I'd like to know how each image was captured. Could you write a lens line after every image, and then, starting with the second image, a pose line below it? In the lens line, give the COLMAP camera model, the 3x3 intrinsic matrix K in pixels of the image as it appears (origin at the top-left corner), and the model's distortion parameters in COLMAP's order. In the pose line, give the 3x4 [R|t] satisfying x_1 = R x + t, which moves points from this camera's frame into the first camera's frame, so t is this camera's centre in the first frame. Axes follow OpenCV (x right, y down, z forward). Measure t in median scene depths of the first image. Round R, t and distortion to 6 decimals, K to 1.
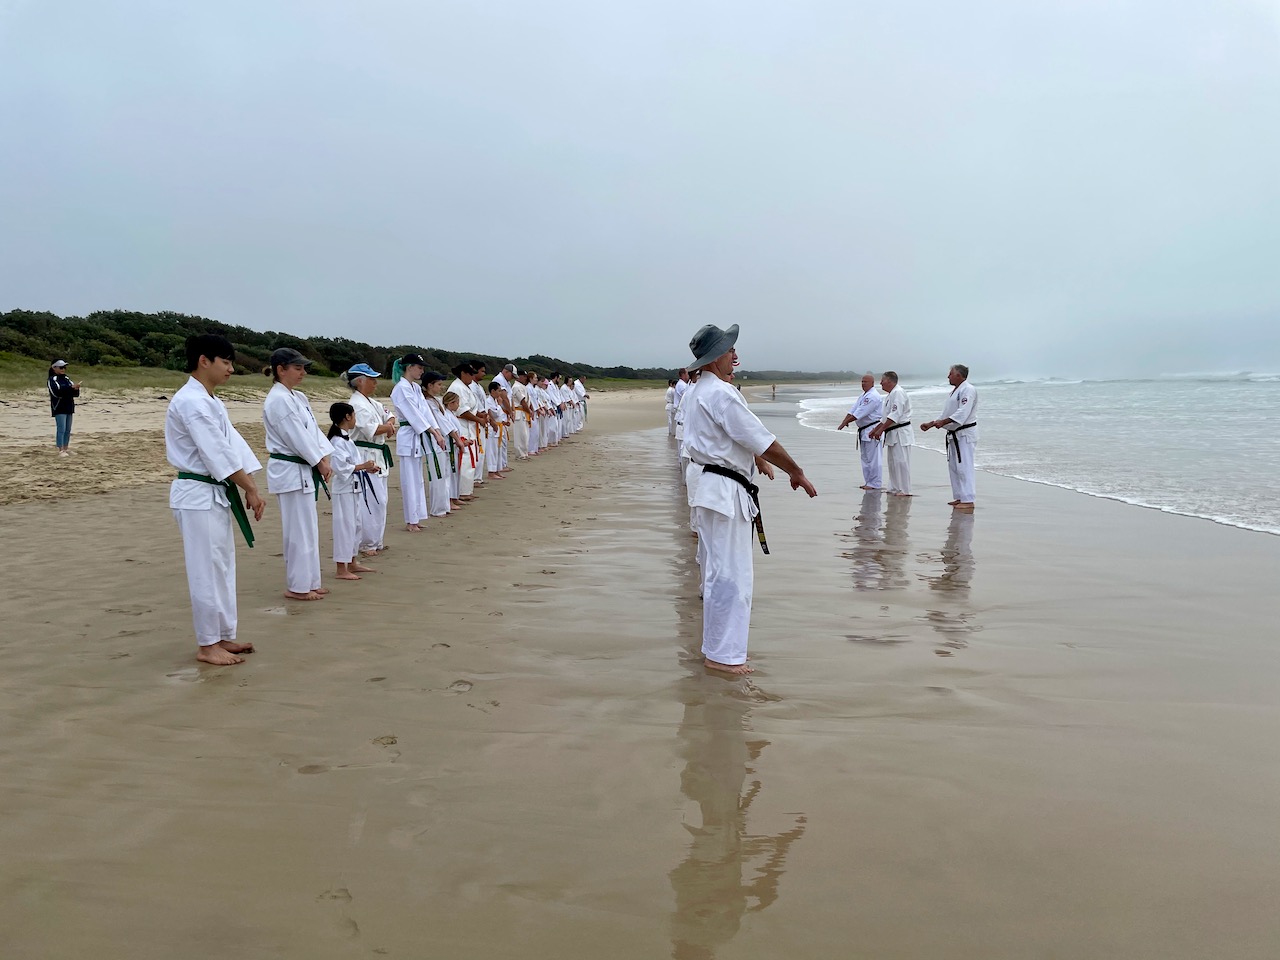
lens RADIAL K [[968.8, 0, 640.0], [0, 968.8, 480.0], [0, 0, 1]] dist [0.044125, -0.073627]
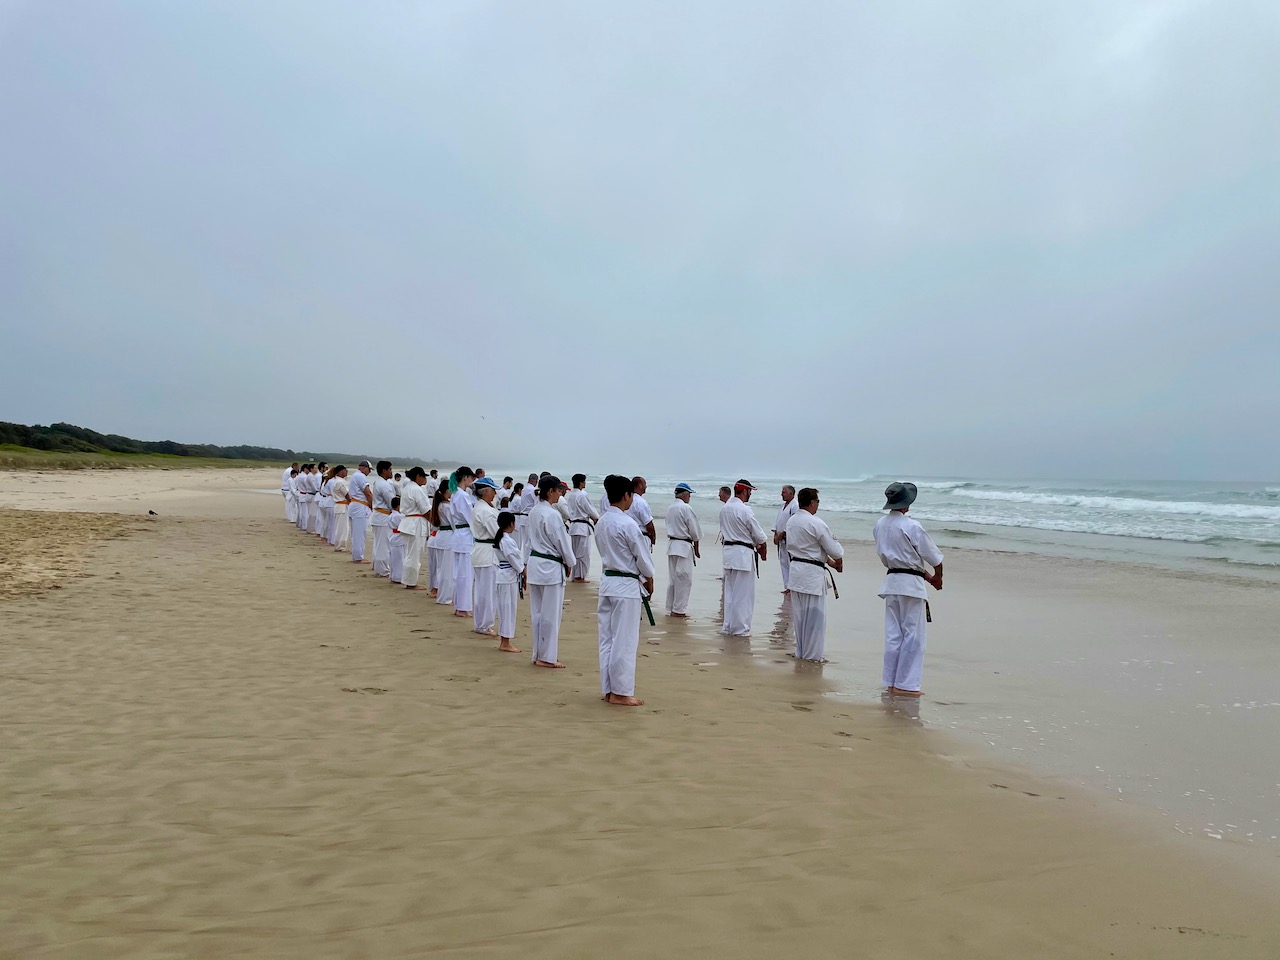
lens RADIAL K [[968.8, 0, 640.0], [0, 968.8, 480.0], [0, 0, 1]] dist [0.044125, -0.073627]
pose [[0.900627, 0.047615, 0.431977, -0.928065], [-0.008066, 0.995640, -0.092929, -0.008251], [-0.434519, 0.080210, 0.897084, -0.275210]]
